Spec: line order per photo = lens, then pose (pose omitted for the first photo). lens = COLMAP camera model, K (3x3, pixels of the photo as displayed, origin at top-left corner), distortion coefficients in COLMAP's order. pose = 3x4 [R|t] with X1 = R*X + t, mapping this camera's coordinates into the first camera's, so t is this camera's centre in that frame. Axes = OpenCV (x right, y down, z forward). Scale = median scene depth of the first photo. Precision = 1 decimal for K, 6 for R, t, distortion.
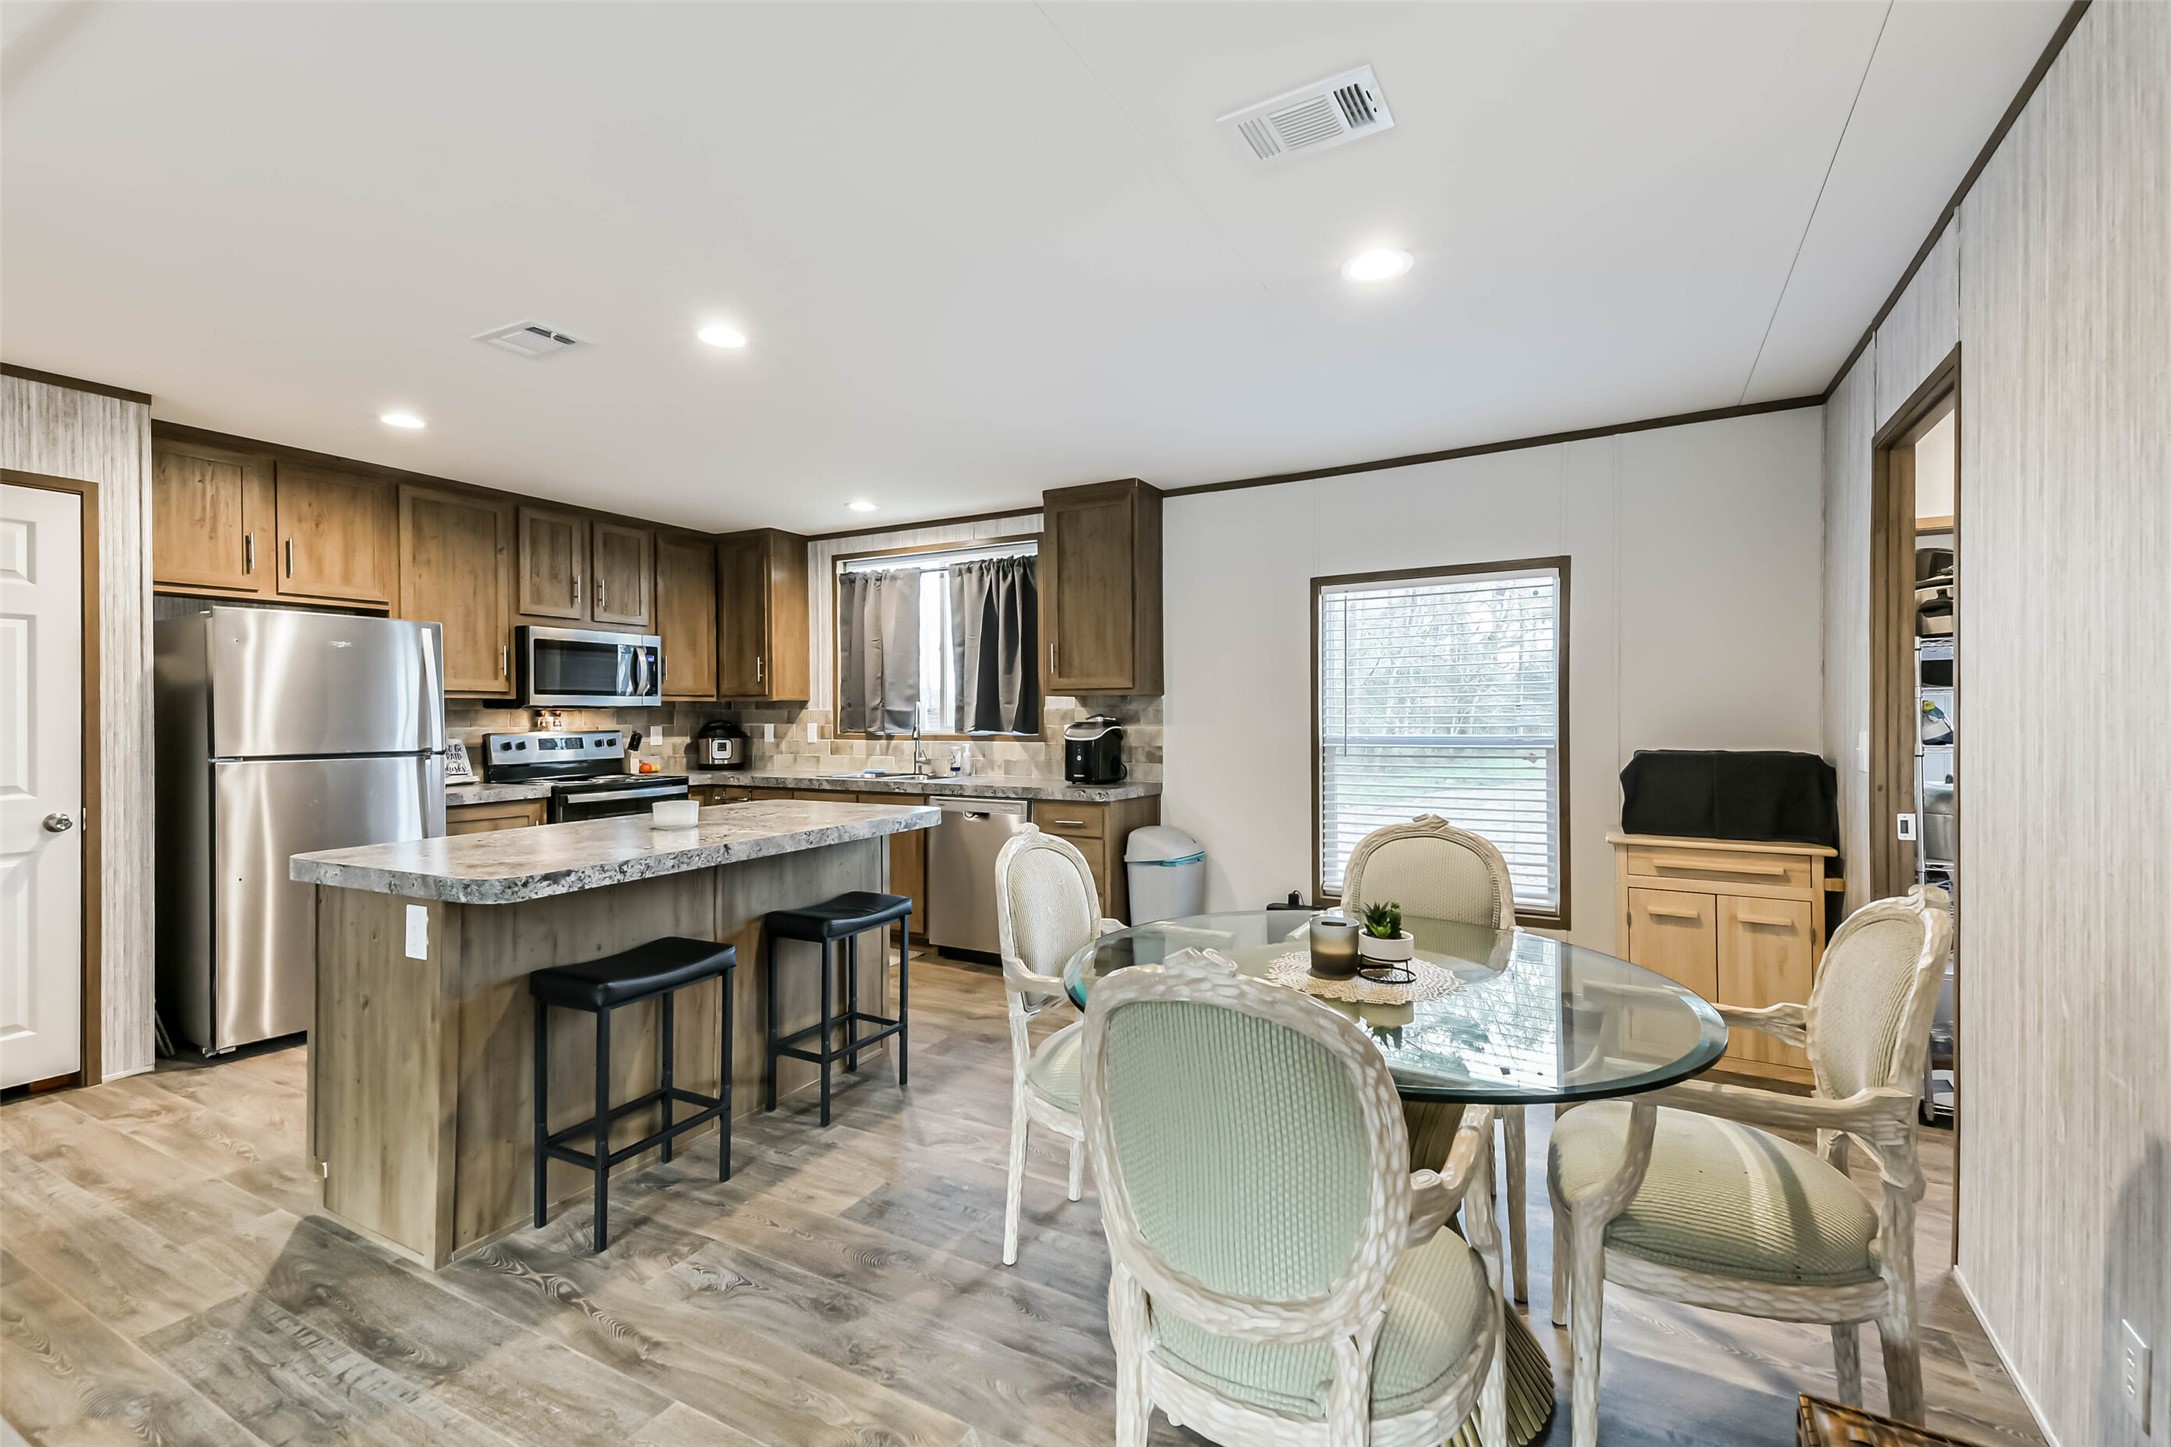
lens RADIAL K [[944.3, 0, 1085.7], [0, 944.3, 715.9], [0, 0, 1]] dist [0.083945, -0.034735]
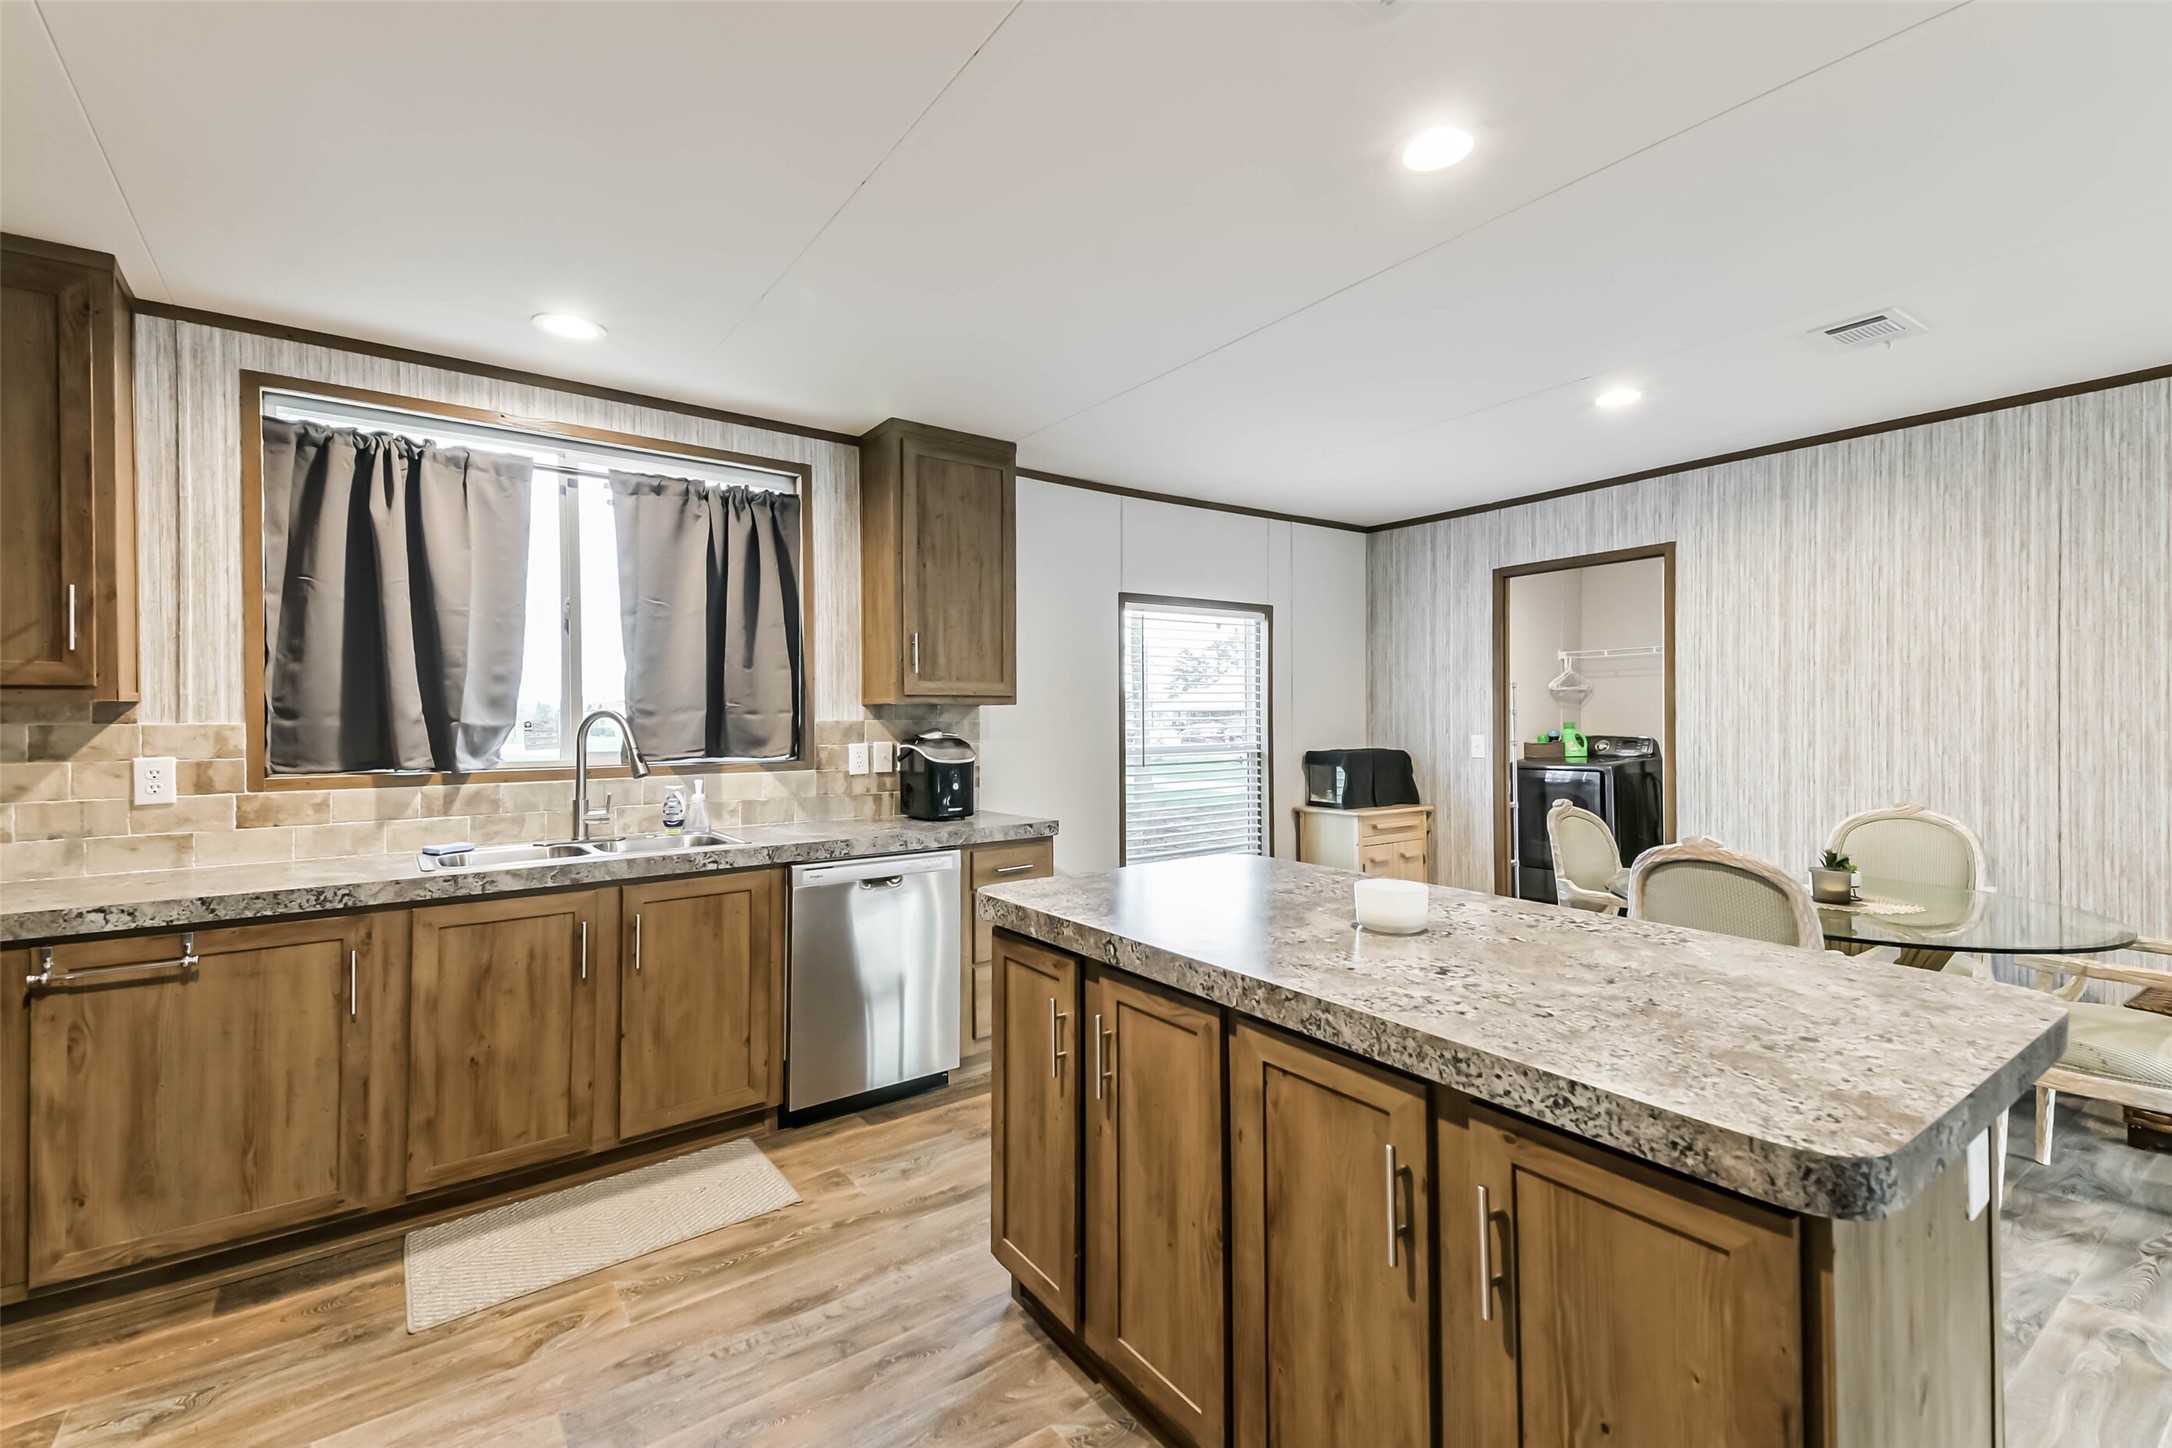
lens RADIAL K [[944.7, 0, 1086.2], [0, 944.7, 716.4], [0, 0, 1]] dist [0.083945, -0.034735]
pose [[0.408361, 0.002097, 0.912818, -0.594505], [0.004659, 0.999980, -0.004382, -0.007247], [-0.912809, 0.006042, 0.408343, 0.529866]]
